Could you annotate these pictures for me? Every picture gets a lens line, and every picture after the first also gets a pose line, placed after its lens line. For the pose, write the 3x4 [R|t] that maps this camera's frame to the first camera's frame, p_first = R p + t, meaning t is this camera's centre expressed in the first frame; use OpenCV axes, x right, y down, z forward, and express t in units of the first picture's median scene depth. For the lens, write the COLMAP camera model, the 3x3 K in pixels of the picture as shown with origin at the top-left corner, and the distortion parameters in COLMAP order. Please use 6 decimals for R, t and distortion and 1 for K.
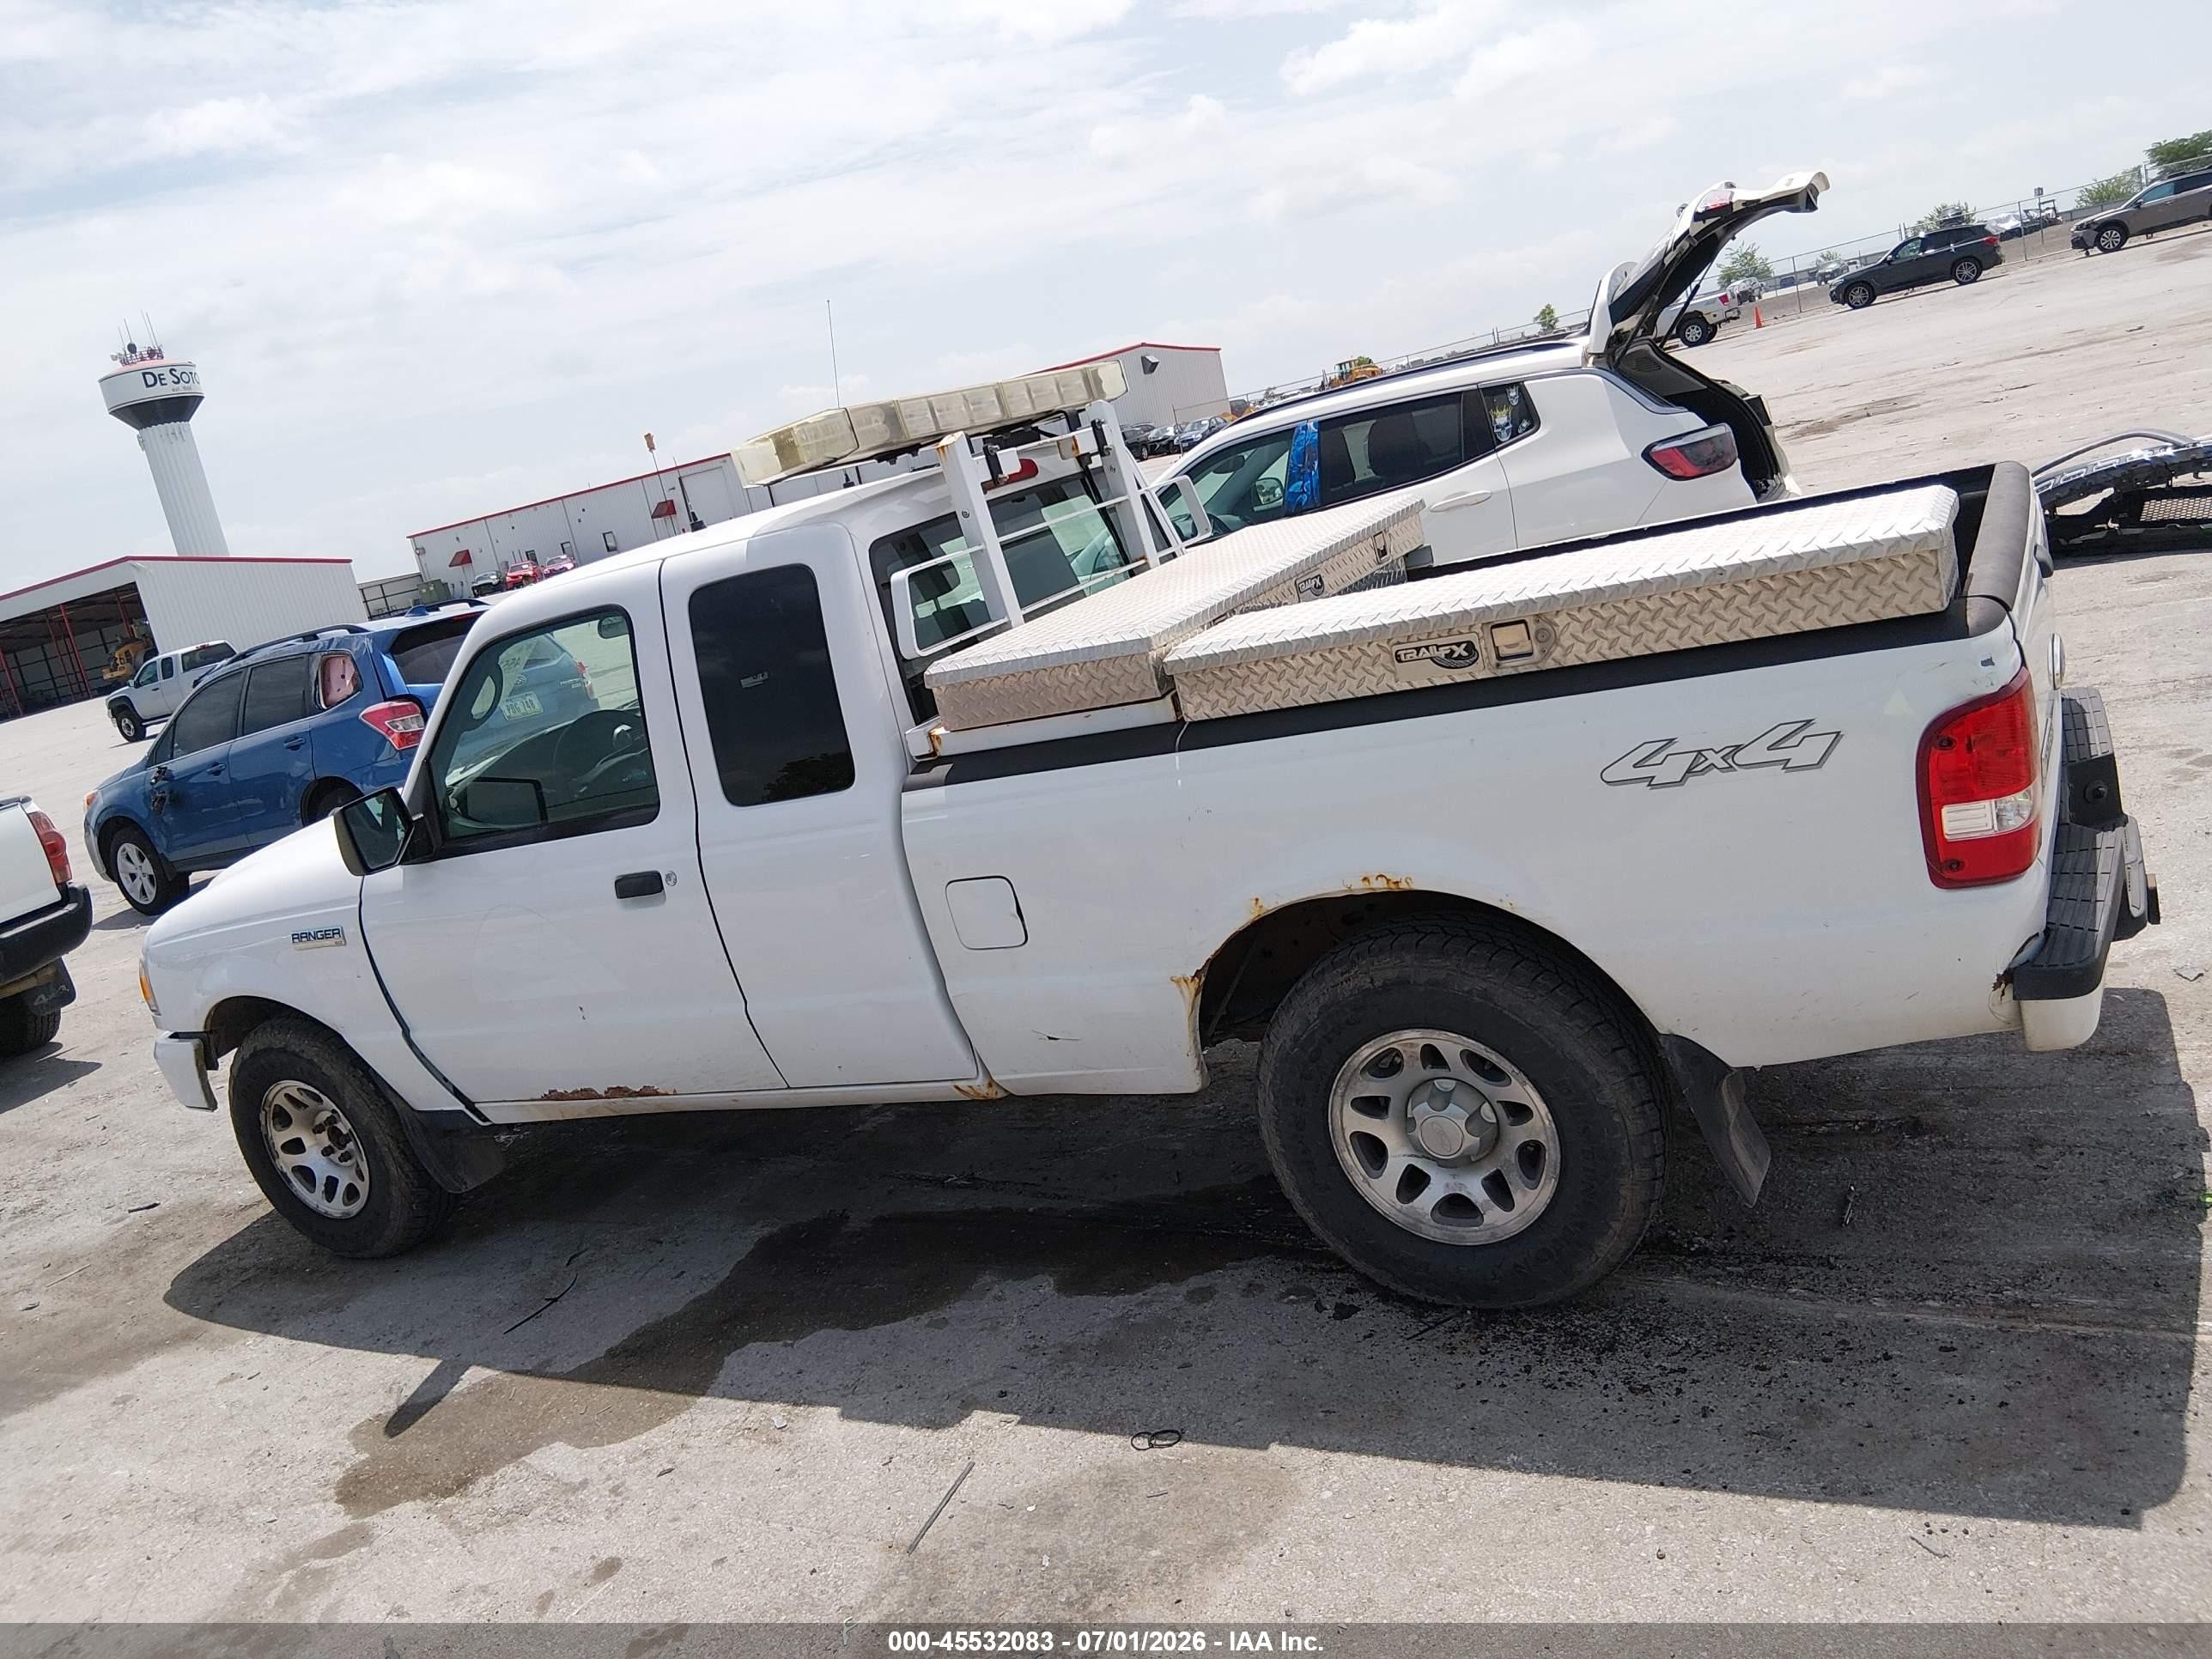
lens RADIAL K [[1679.2, 0, 1109.9], [0, 1679.2, 828.1], [0, 0, 1]] dist [0.103482, -0.190392]
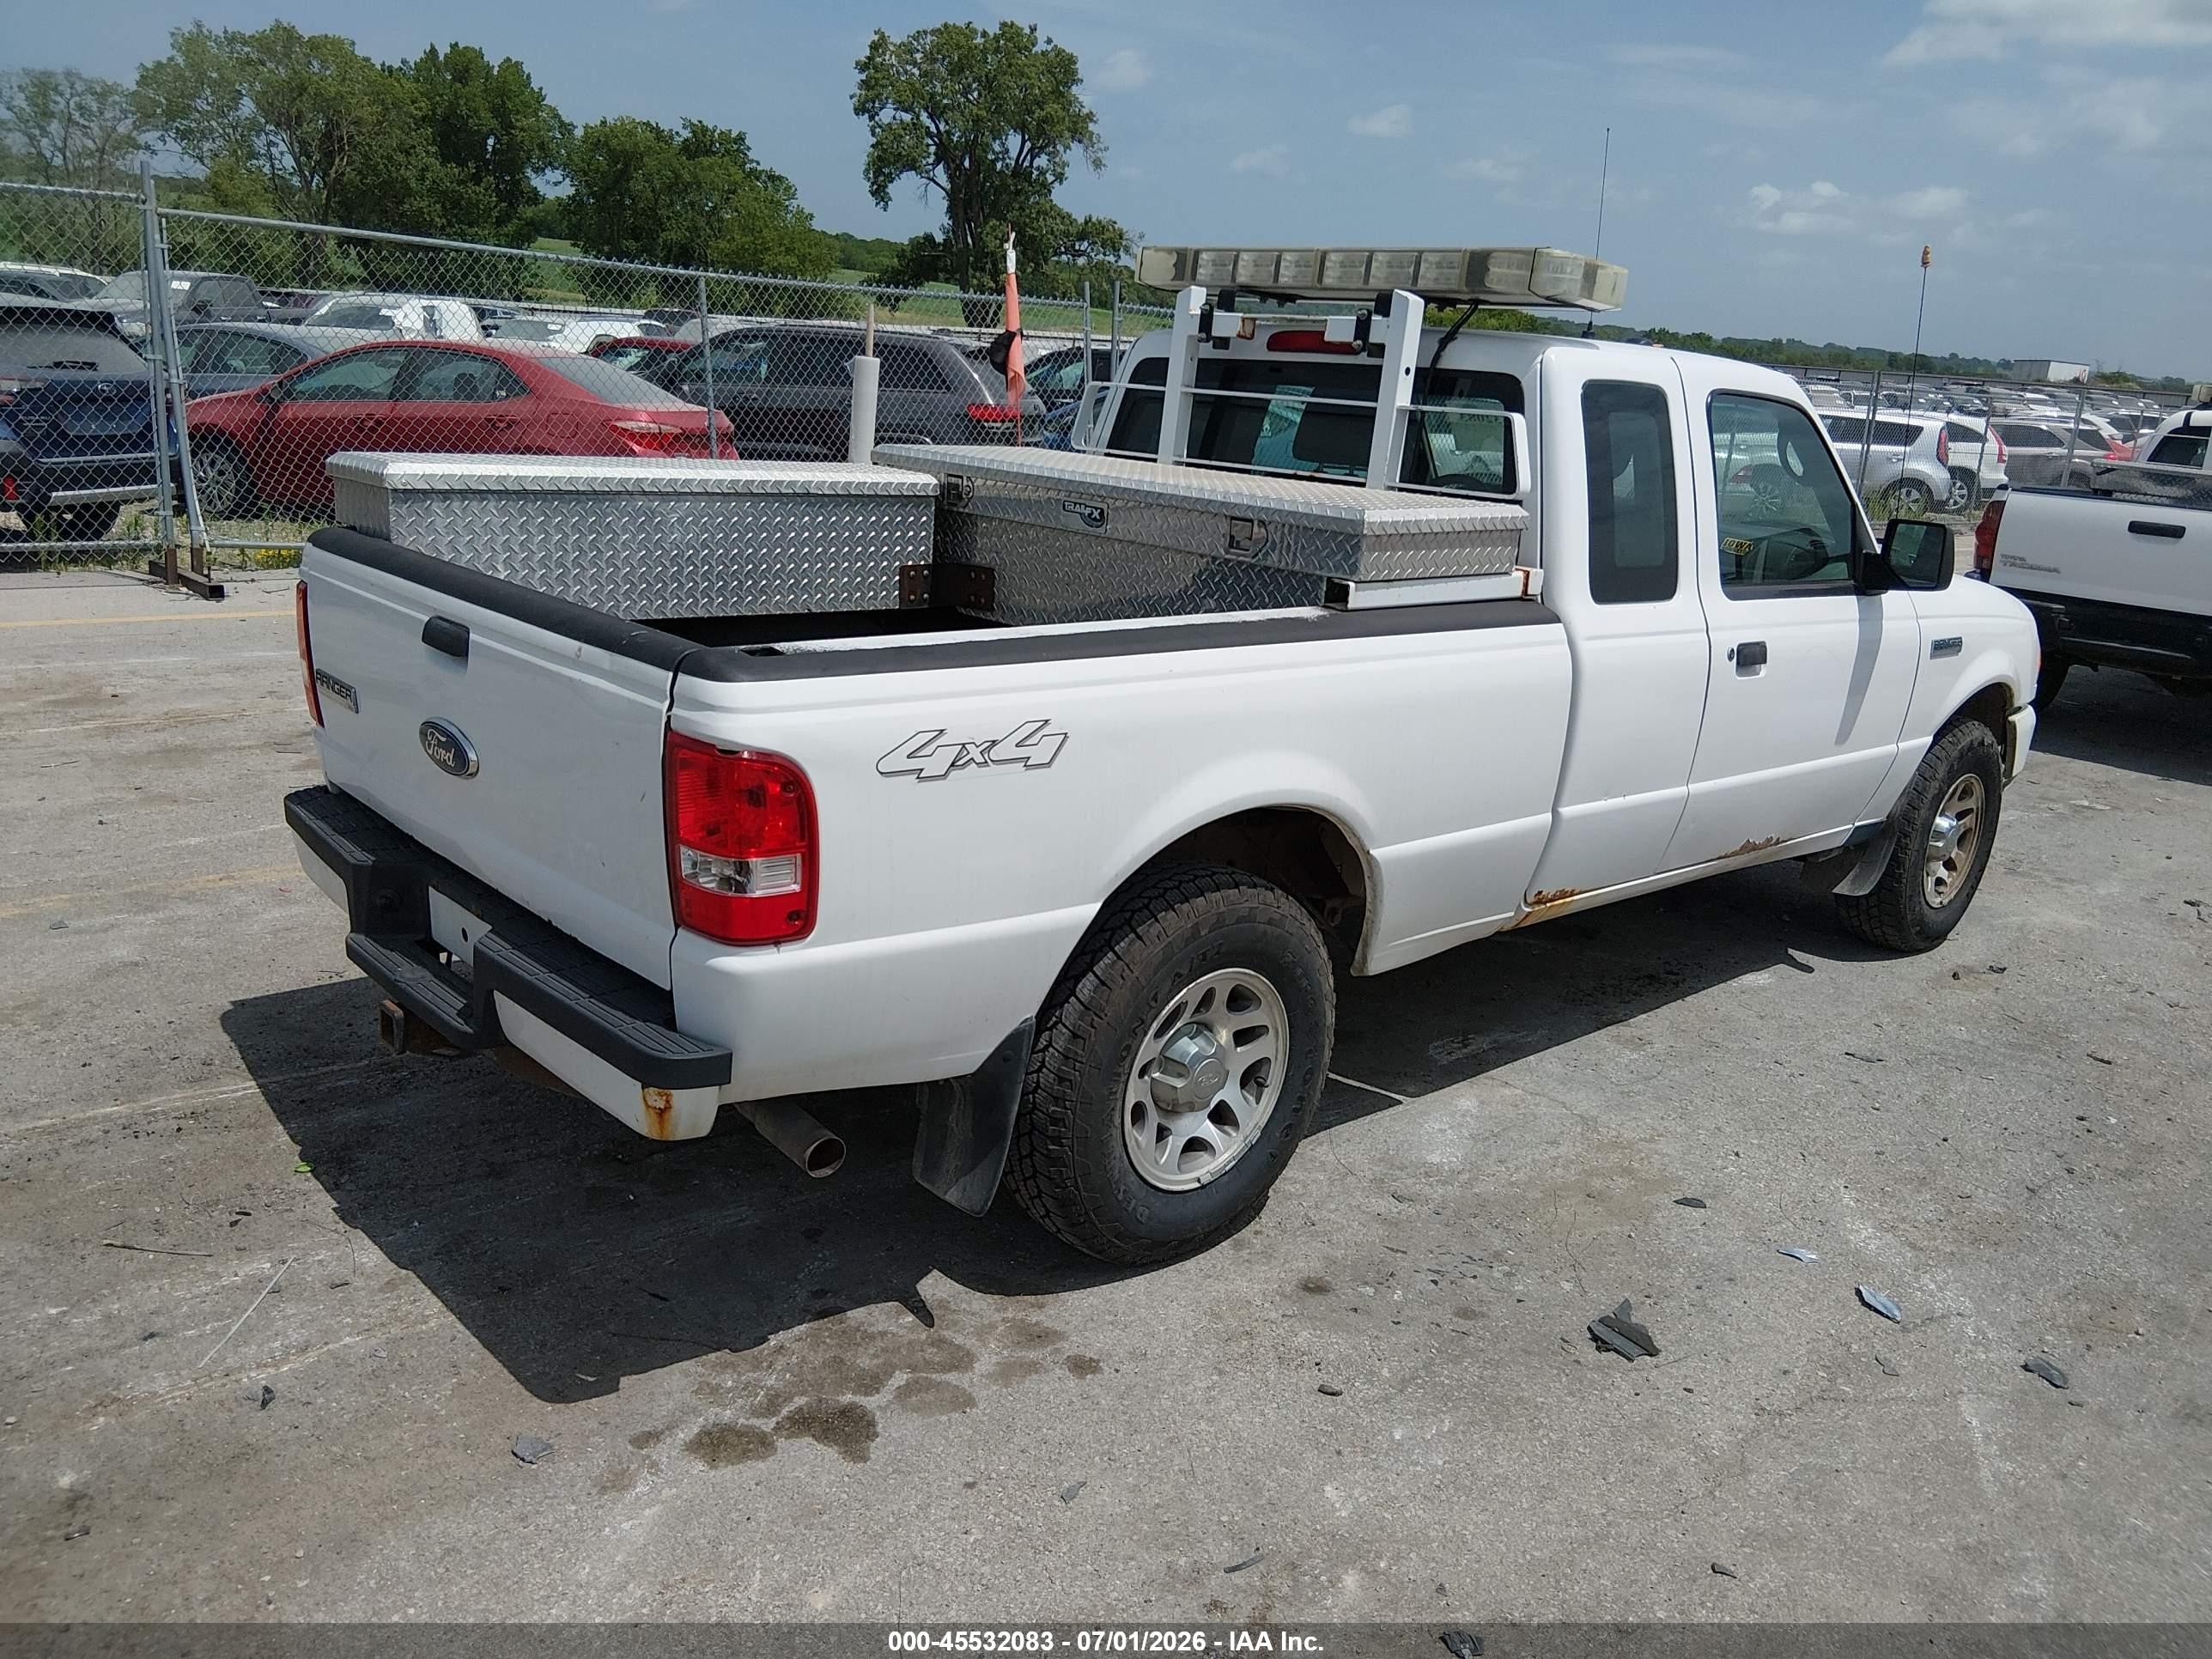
lens RADIAL K [[1679.2, 0, 1109.9], [0, 1679.2, 828.1], [0, 0, 1]] dist [0.103482, -0.190392]
pose [[-0.328649, 0.454892, -0.827685, 1.022734], [-0.211033, 0.818838, 0.533825, -0.525069], [0.920573, 0.350110, -0.173113, 1.261972]]
